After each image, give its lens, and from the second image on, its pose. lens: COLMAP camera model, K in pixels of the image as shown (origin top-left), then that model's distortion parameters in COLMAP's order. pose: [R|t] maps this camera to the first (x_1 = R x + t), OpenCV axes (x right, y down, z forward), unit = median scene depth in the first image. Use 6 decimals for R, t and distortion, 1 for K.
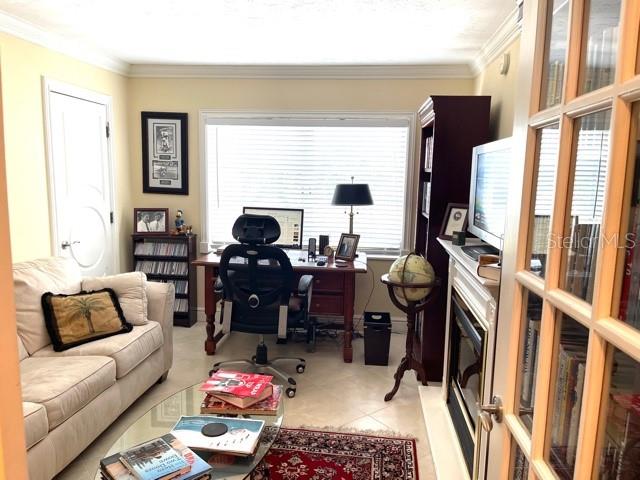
lens RADIAL K [[475.7, 0, 320.0], [0, 475.7, 240.0], [0, 0, 1]] dist [0.058834, -0.099913]
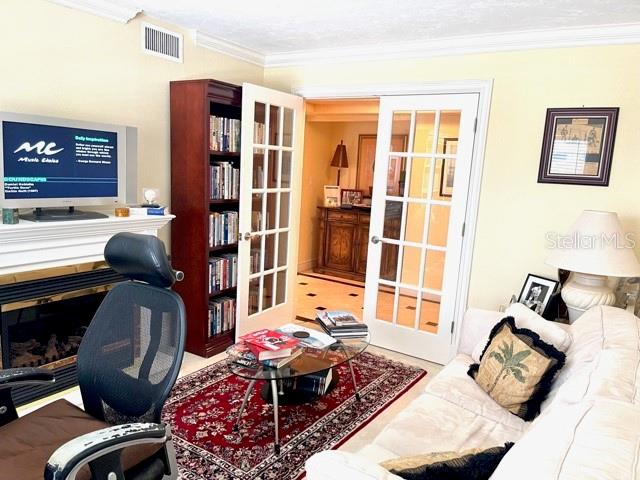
lens RADIAL K [[475.7, 0, 320.0], [0, 475.7, 240.0], [0, 0, 1]] dist [0.058834, -0.099913]
pose [[-0.894556, -0.144342, 0.423007, -0.674397], [-0.018838, 0.957753, 0.286974, -0.255173], [-0.446558, 0.248746, -0.859483, 1.704308]]
